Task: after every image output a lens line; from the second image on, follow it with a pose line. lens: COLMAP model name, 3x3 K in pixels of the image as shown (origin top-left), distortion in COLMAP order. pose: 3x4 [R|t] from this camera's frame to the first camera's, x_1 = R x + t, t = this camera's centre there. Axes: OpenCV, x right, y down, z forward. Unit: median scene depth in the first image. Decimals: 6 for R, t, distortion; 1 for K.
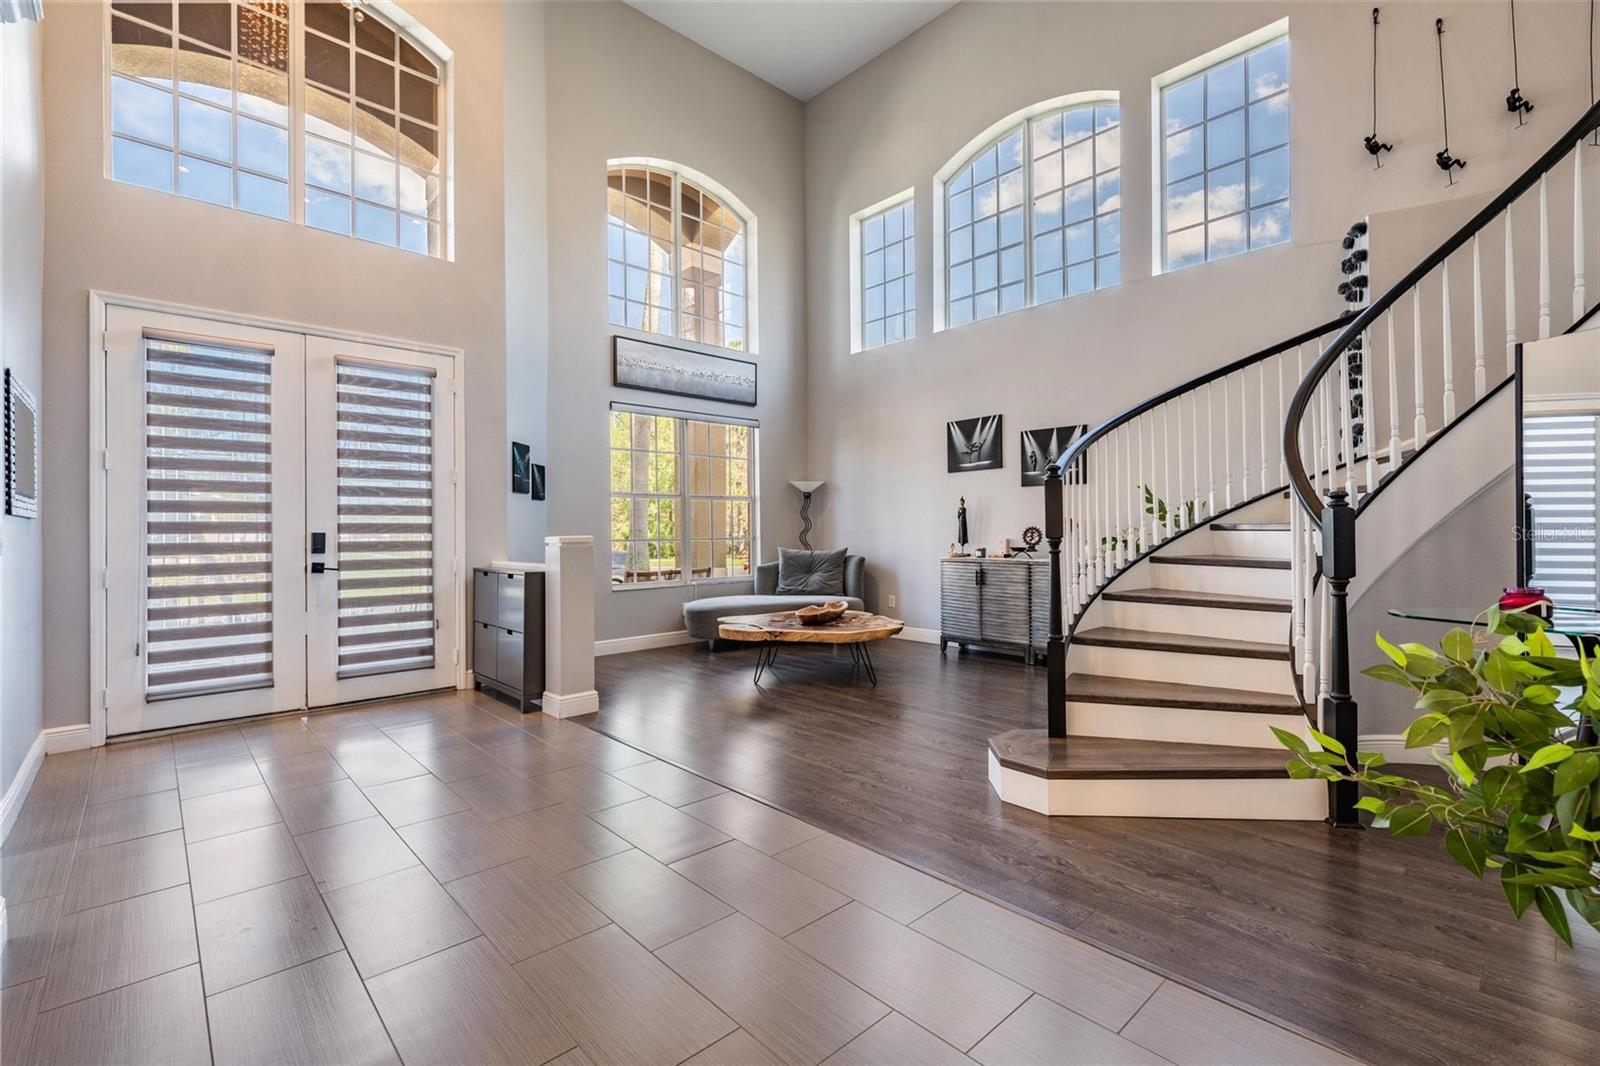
lens RADIAL K [[723.7, 0, 798.9], [0, 723.7, 531.0], [0, 0, 1]] dist [0.001858, -0.001274]
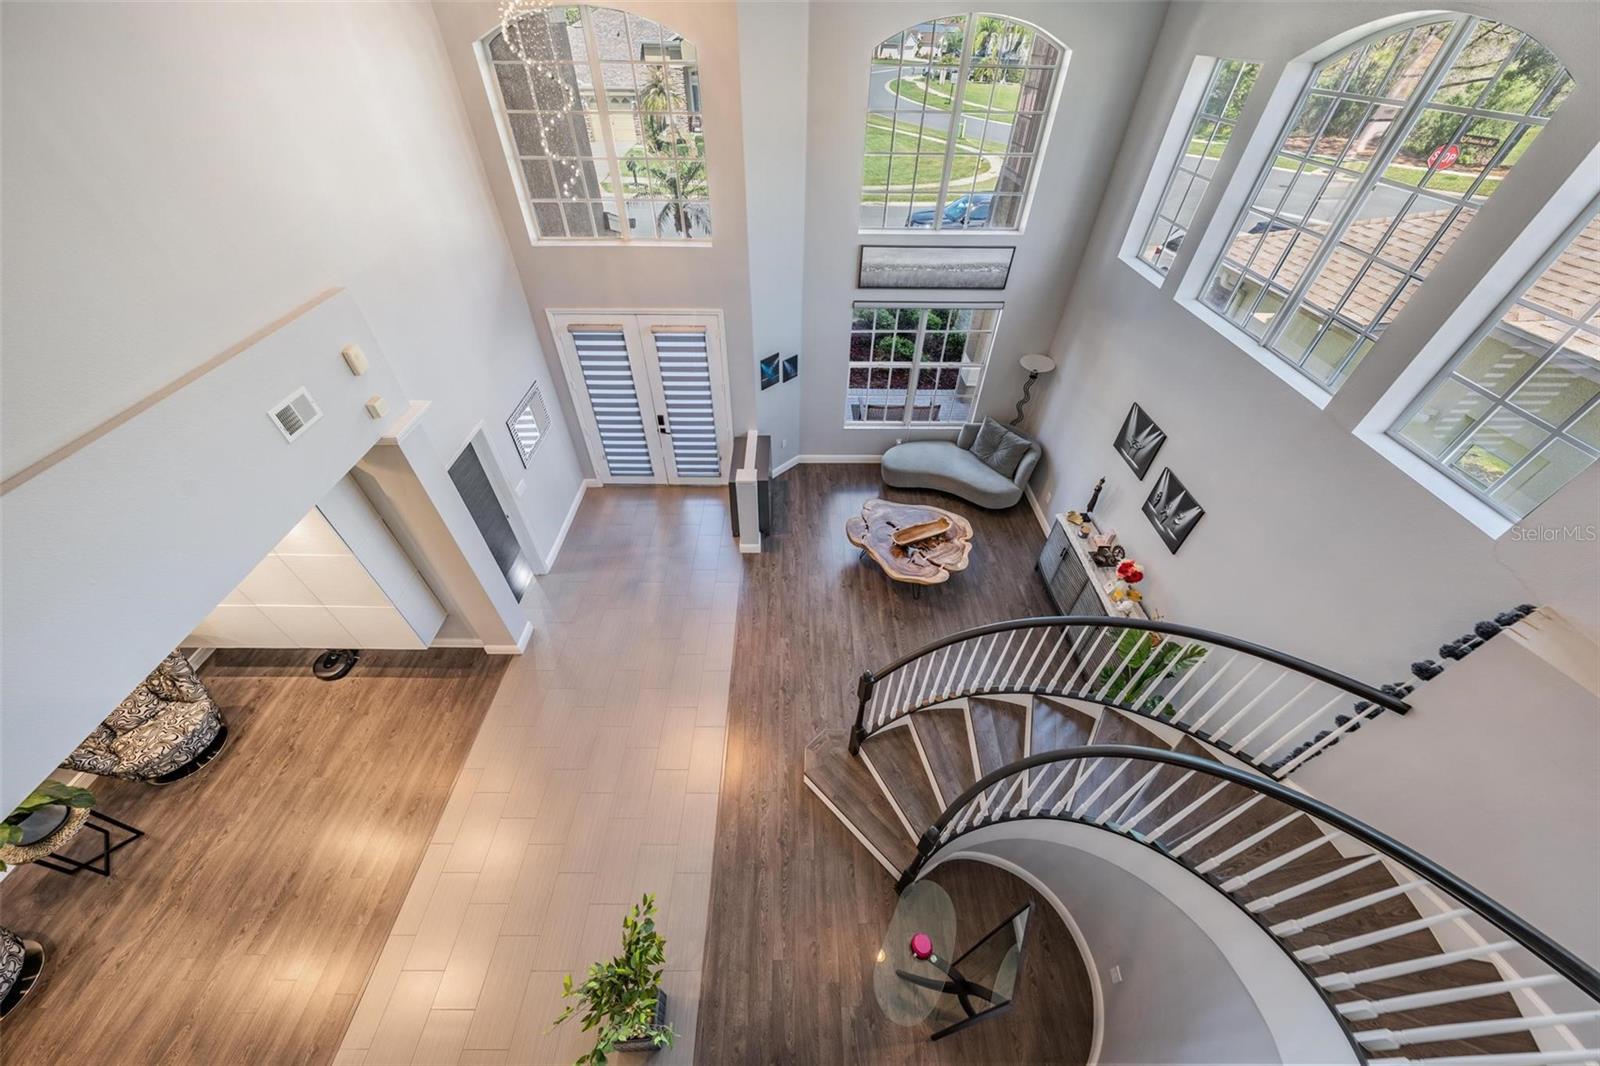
lens RADIAL K [[557.7, 0, 788.6], [0, 557.7, 539.1], [0, 0, 1]] dist [-0.002170, -0.000039]
pose [[0.723008, 0.486846, -0.490144, 0.483849], [0.002486, 0.707652, 0.706557, -0.818471], [0.690836, -0.512064, 0.510428, 0.296842]]
